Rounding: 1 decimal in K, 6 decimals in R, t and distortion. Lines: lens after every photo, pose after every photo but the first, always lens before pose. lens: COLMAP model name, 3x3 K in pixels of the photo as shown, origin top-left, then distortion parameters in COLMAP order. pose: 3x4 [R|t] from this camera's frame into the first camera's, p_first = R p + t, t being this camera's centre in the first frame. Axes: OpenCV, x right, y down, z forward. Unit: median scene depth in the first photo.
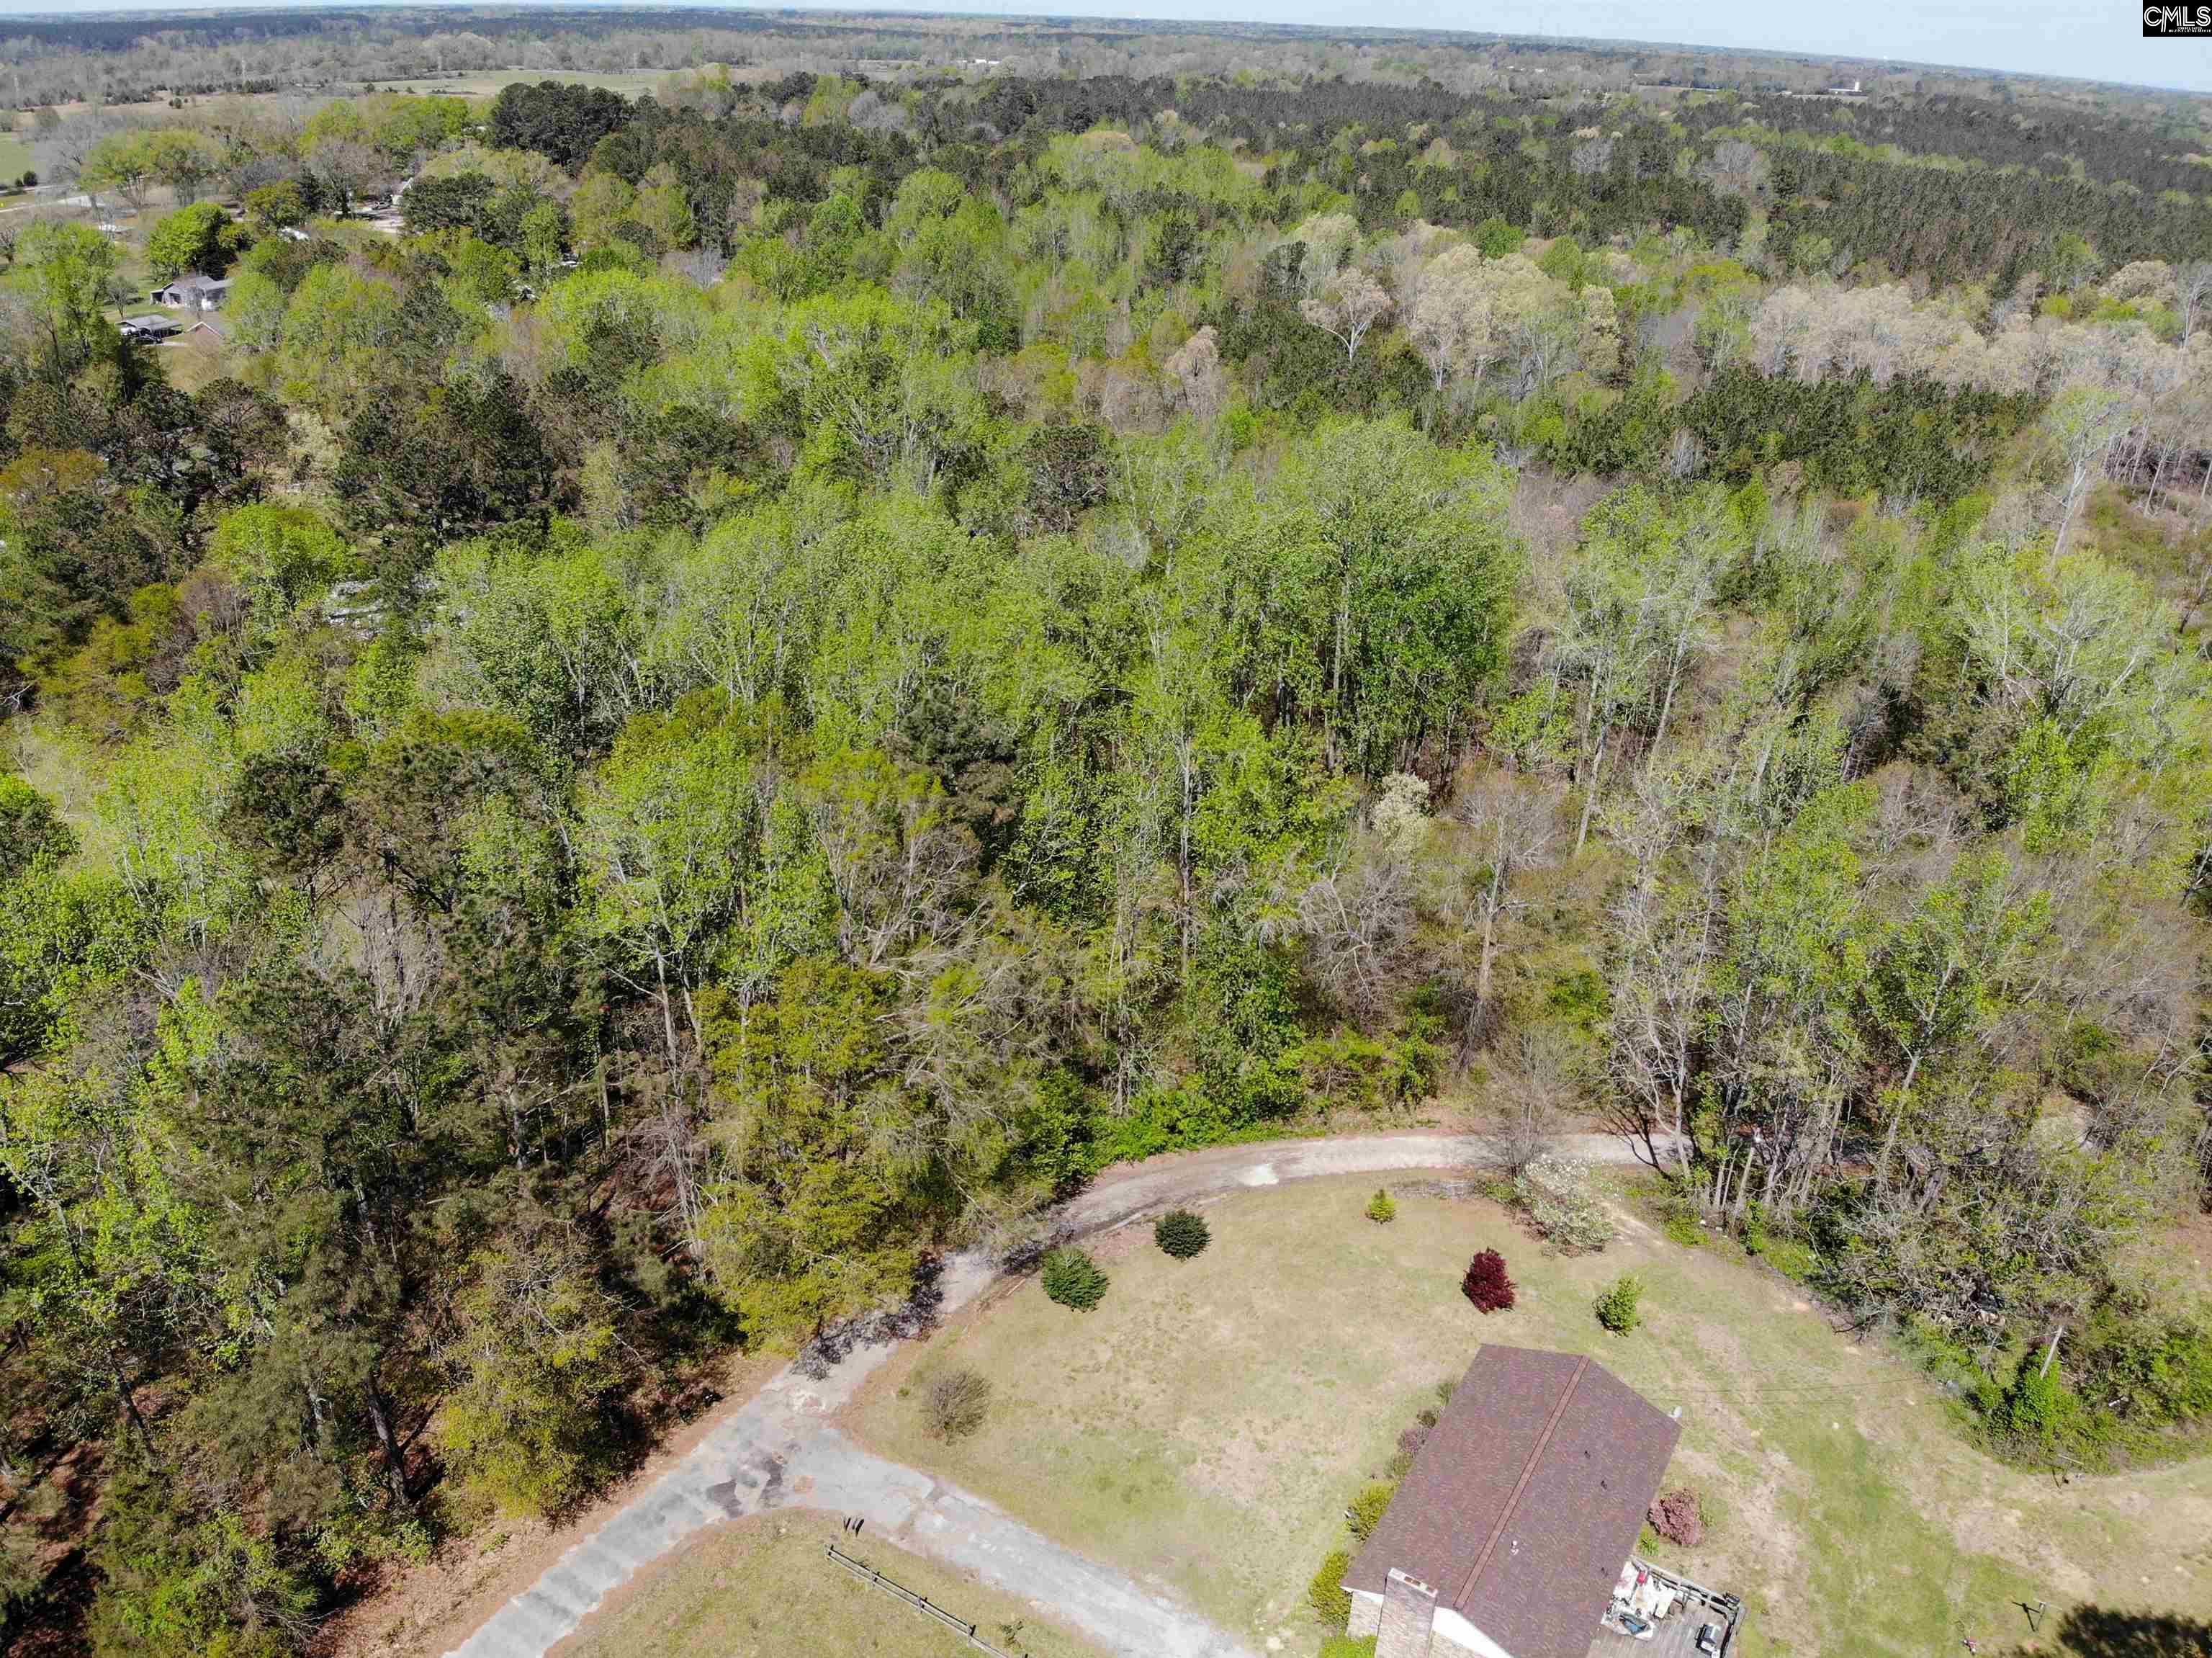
lens RADIAL K [[1646.0, 0, 1096.3], [0, 1646.0, 834.9], [0, 0, 1]] dist [0.018113, -0.118357]
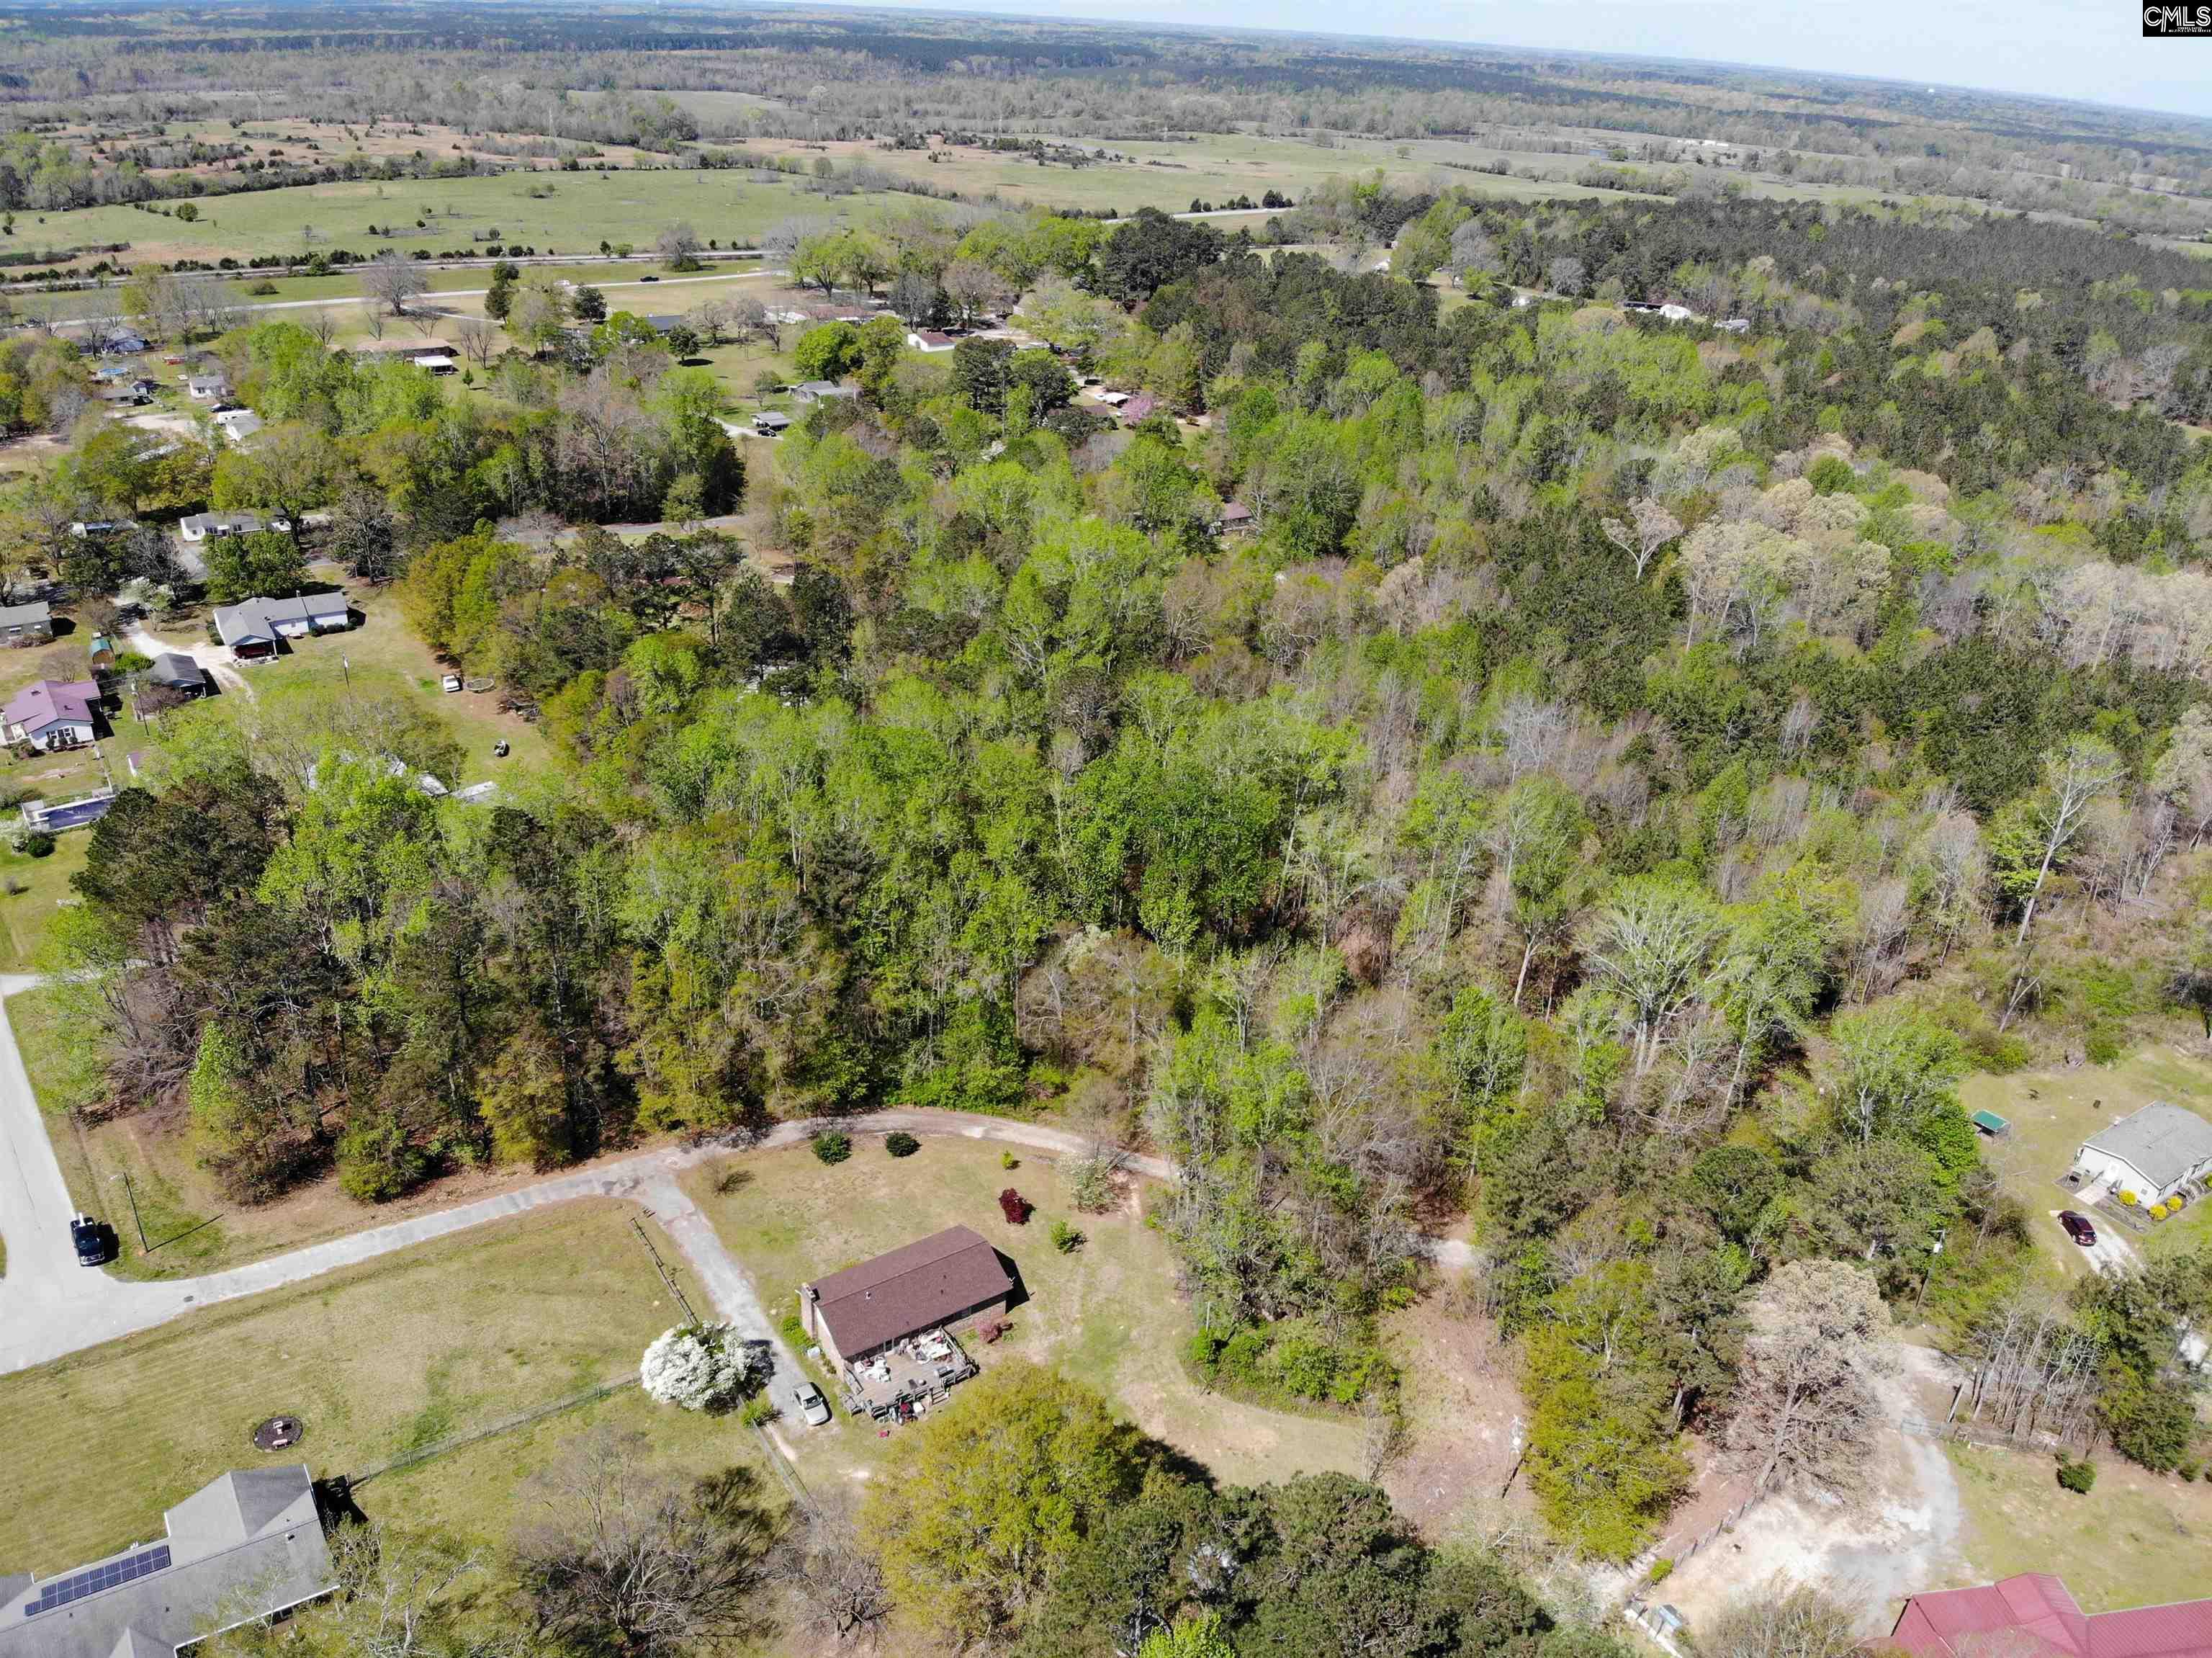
lens RADIAL K [[1646.0, 0, 1105.3], [0, 1646.0, 833.5], [0, 0, 1]] dist [0.018113, -0.118357]
pose [[0.911294, 0.199150, -0.360391, 0.588407], [-0.205965, 0.978358, 0.019825, -0.125191], [0.356540, 0.056161, 0.932591, -0.450080]]
